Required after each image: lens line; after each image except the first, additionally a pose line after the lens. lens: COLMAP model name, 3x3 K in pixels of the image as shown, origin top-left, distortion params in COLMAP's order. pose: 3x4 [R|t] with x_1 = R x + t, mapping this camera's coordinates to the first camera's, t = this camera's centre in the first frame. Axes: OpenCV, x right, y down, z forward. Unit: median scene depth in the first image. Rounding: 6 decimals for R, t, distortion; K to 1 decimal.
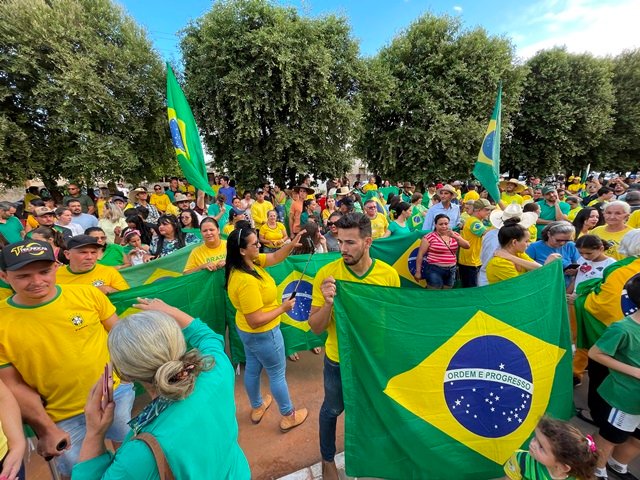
lens RADIAL K [[255.3, 0, 319.5], [0, 255.3, 238.1], [0, 0, 1]] dist [-0.005770, 0.000775]
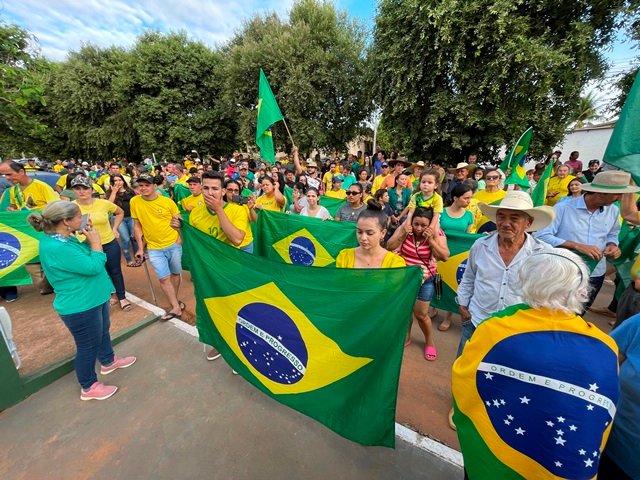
lens RADIAL K [[256.1, 0, 320.5], [0, 256.1, 237.1], [0, 0, 1]] dist [-0.005174, 0.000545]
pose [[0.634579, 0.252089, -0.730589, 0.364938], [-0.190327, 0.967169, 0.168405, -0.024319], [0.749056, 0.032185, 0.661724, 0.116592]]
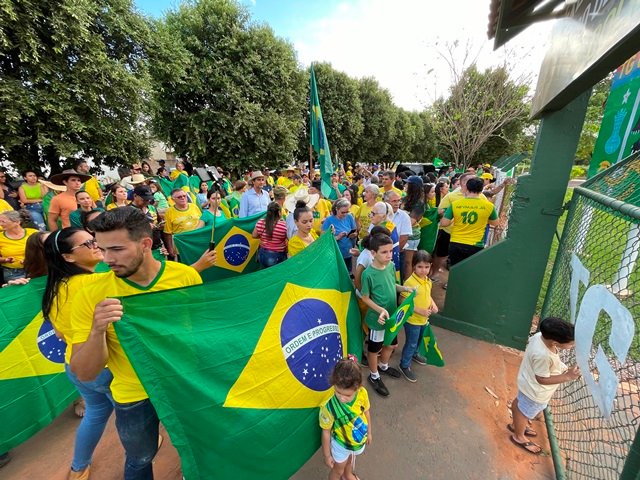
lens RADIAL K [[256.1, 0, 318.2], [0, 256.1, 237.6], [0, 0, 1]] dist [-0.005174, 0.000545]
pose [[0.793768, -0.149896, 0.589460, 0.035698], [0.123676, 0.988686, 0.084873, -0.000705], [-0.595513, 0.005533, 0.803326, 0.009449]]
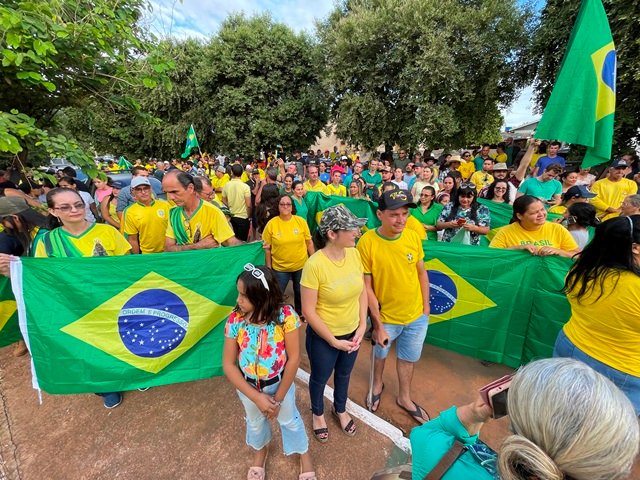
lens RADIAL K [[255.3, 0, 320.0], [0, 255.3, 237.3], [0, 0, 1]] dist [-0.005770, 0.000775]
pose [[0.524217, 0.285375, -0.802345, -0.048386], [-0.190783, 0.957586, 0.215941, 0.008949], [0.829939, 0.039874, 0.556428, -0.022946]]
